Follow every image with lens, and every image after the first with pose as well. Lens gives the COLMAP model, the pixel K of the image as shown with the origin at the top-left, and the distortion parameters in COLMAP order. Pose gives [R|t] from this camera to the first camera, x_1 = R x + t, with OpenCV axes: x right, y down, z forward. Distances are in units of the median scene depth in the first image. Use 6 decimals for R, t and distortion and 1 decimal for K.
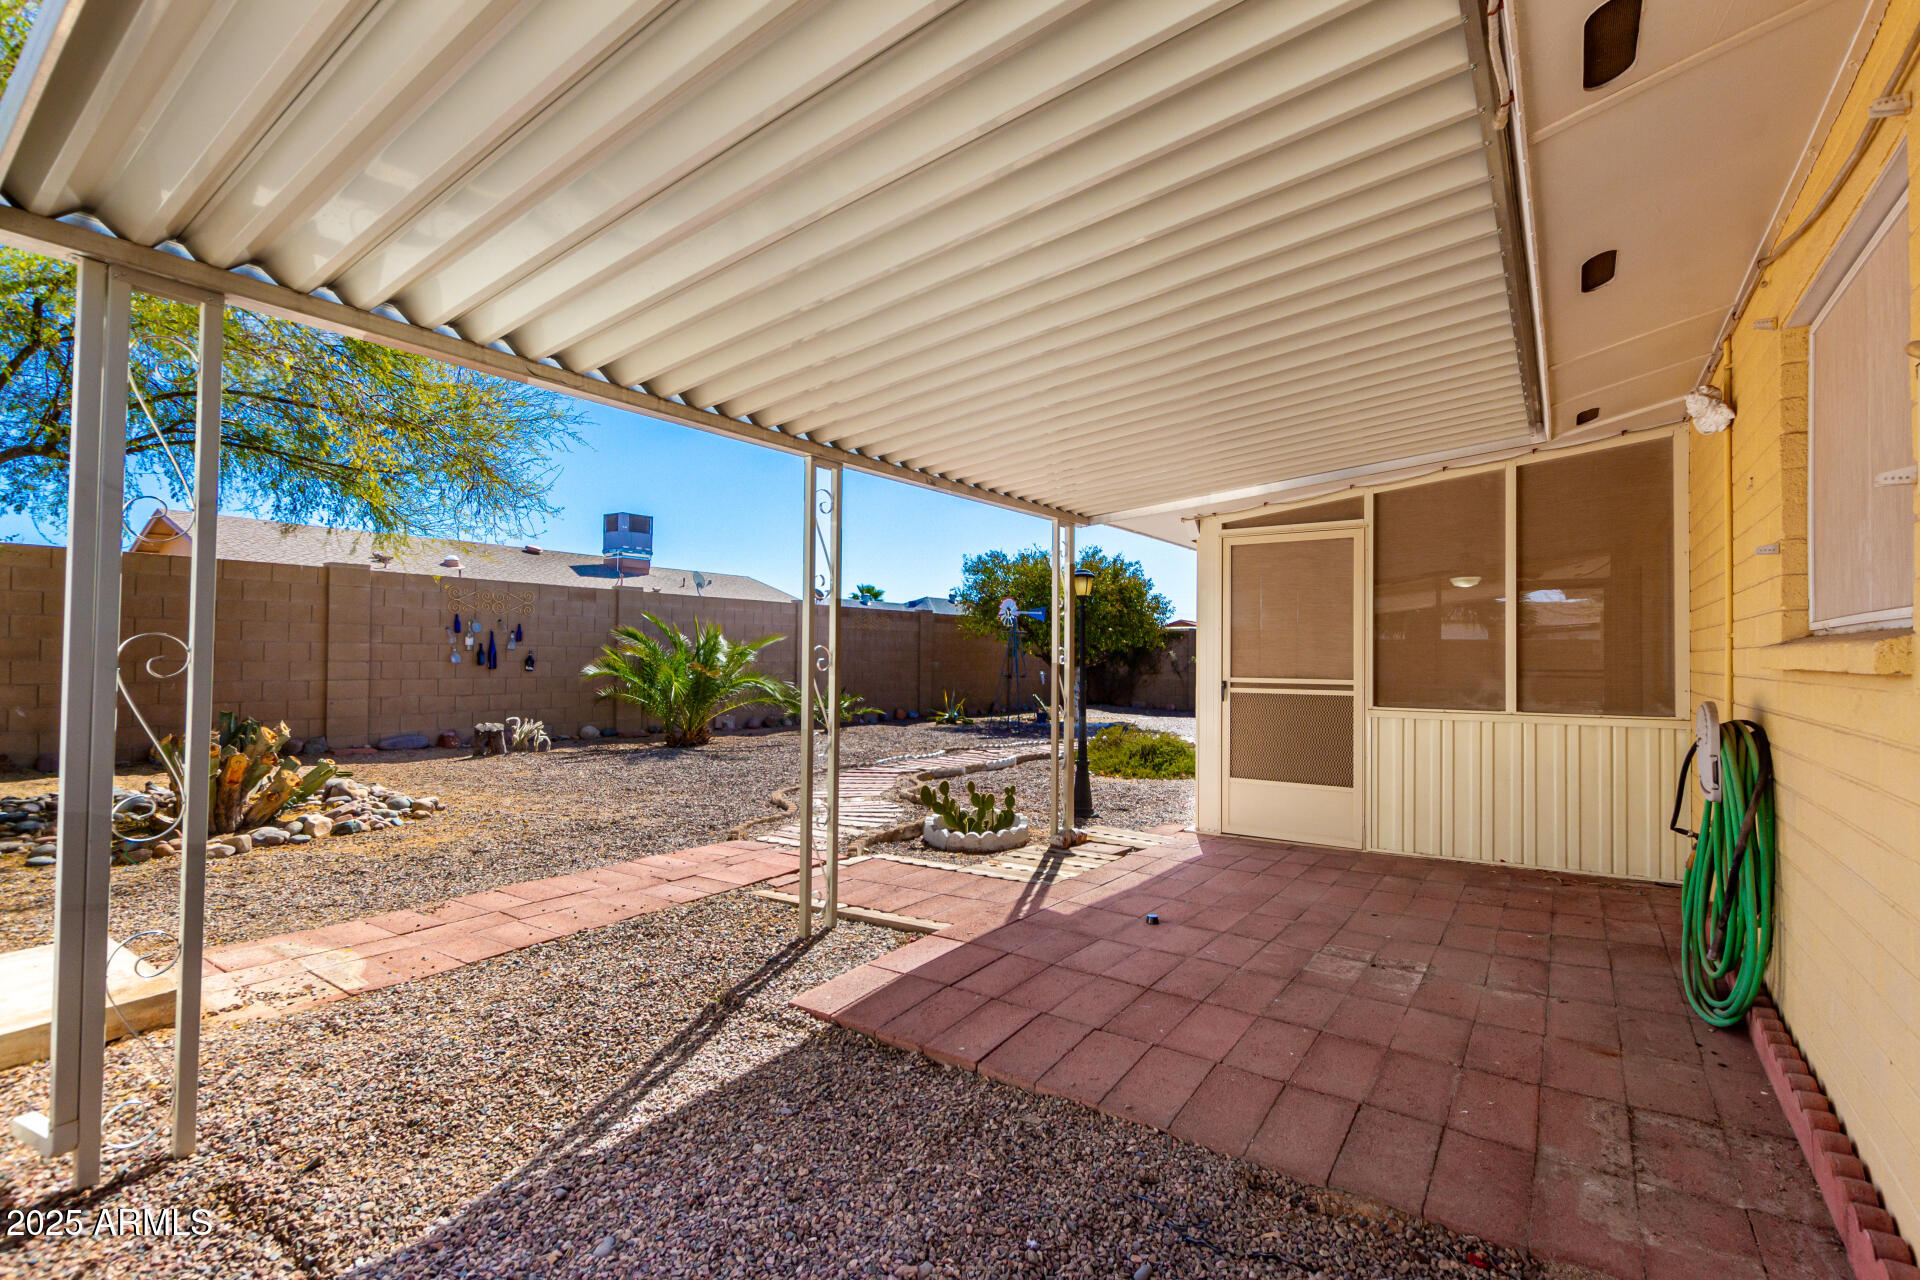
lens RADIAL K [[873.3, 0, 960.0], [0, 873.3, 640.0], [0, 0, 1]] dist [-0.002574, -0.000445]
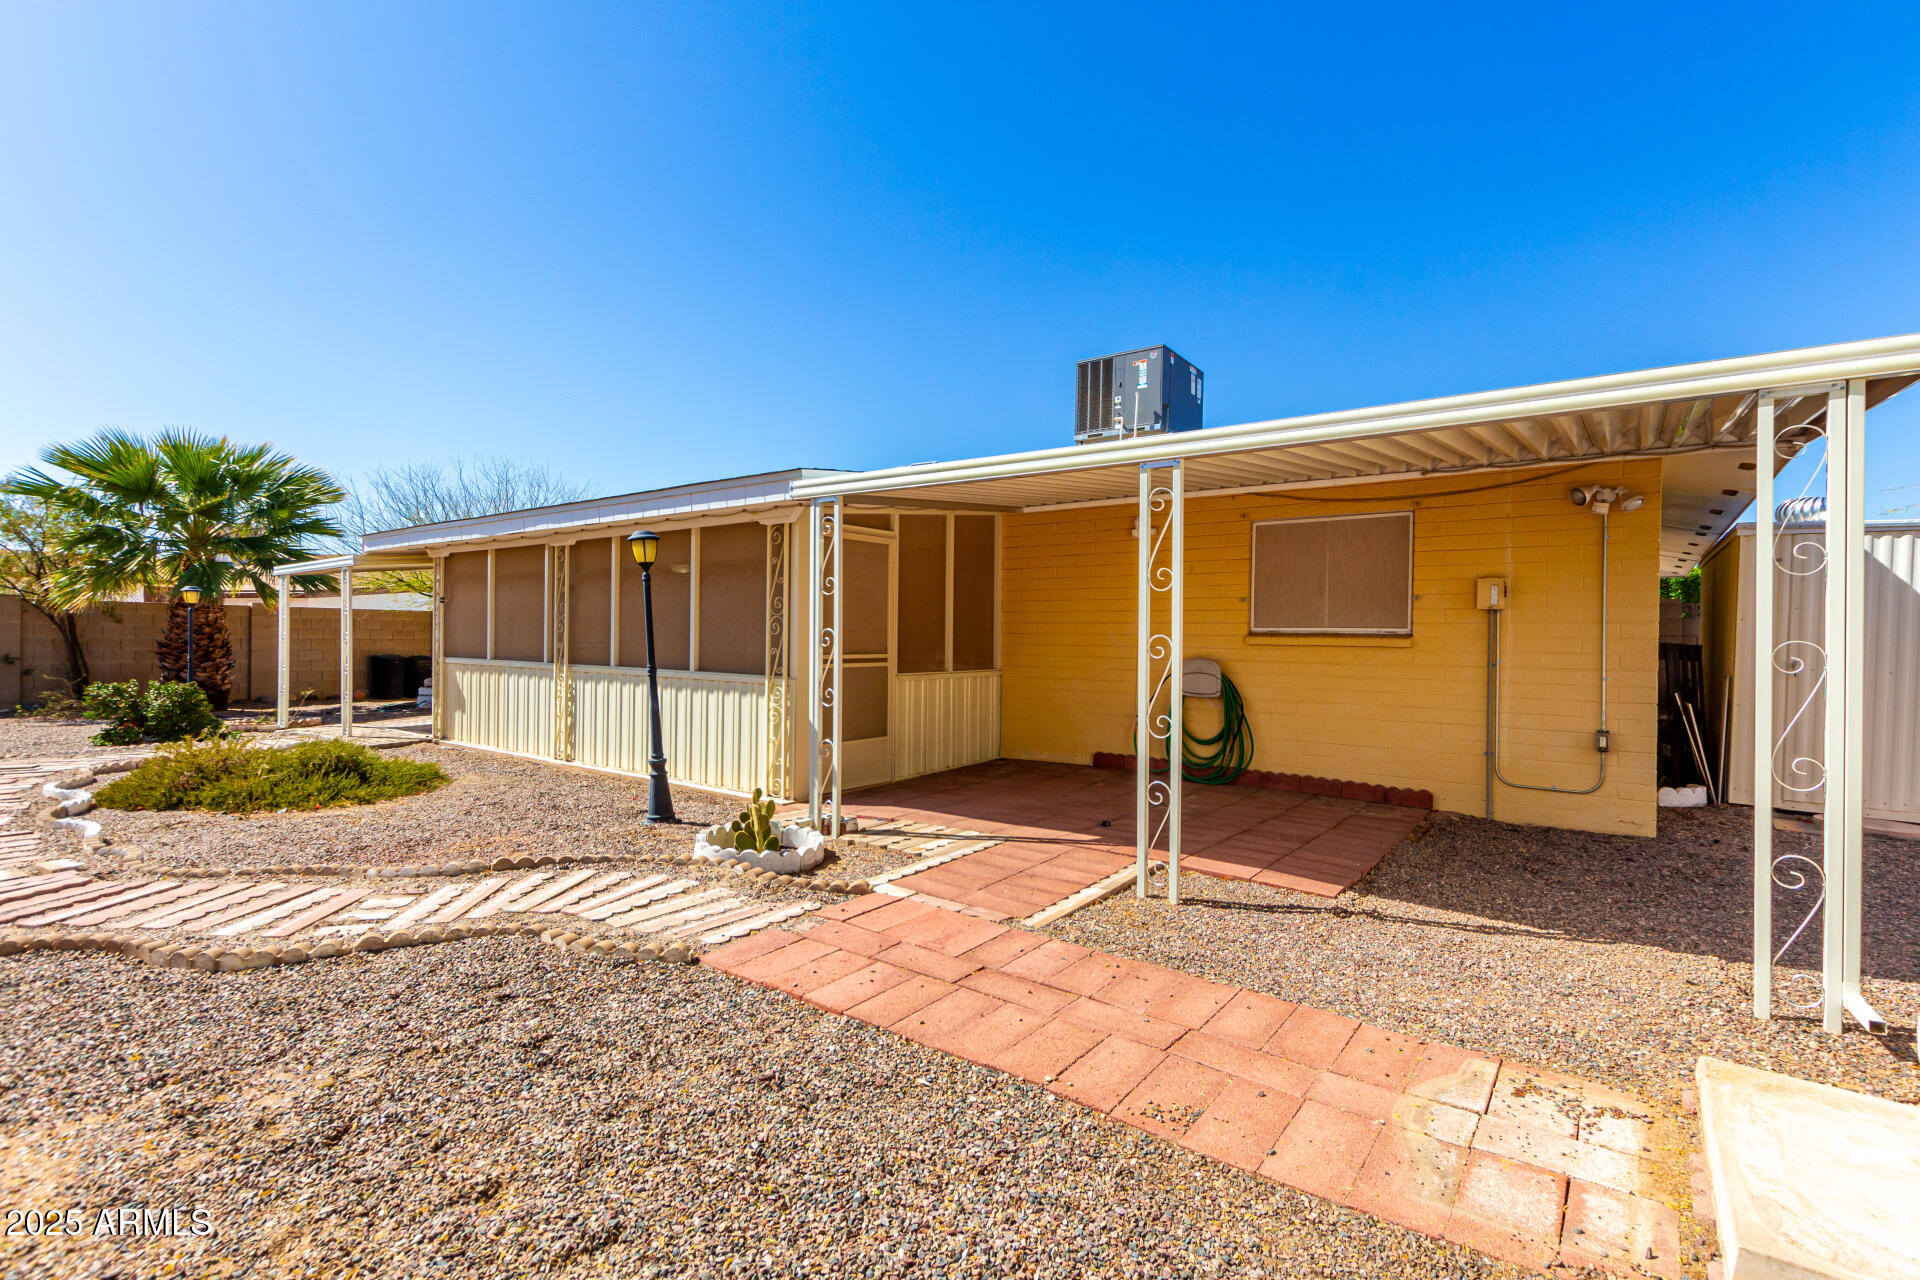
lens RADIAL K [[899.7, 0, 956.0], [0, 899.7, 659.0], [0, 0, 1]] dist [-0.000314, -0.000204]
pose [[0.024177, -0.033617, 0.999142, -1.152449], [-0.030216, 0.998953, 0.034342, 0.004573], [-0.999251, -0.031020, 0.023136, 1.116262]]
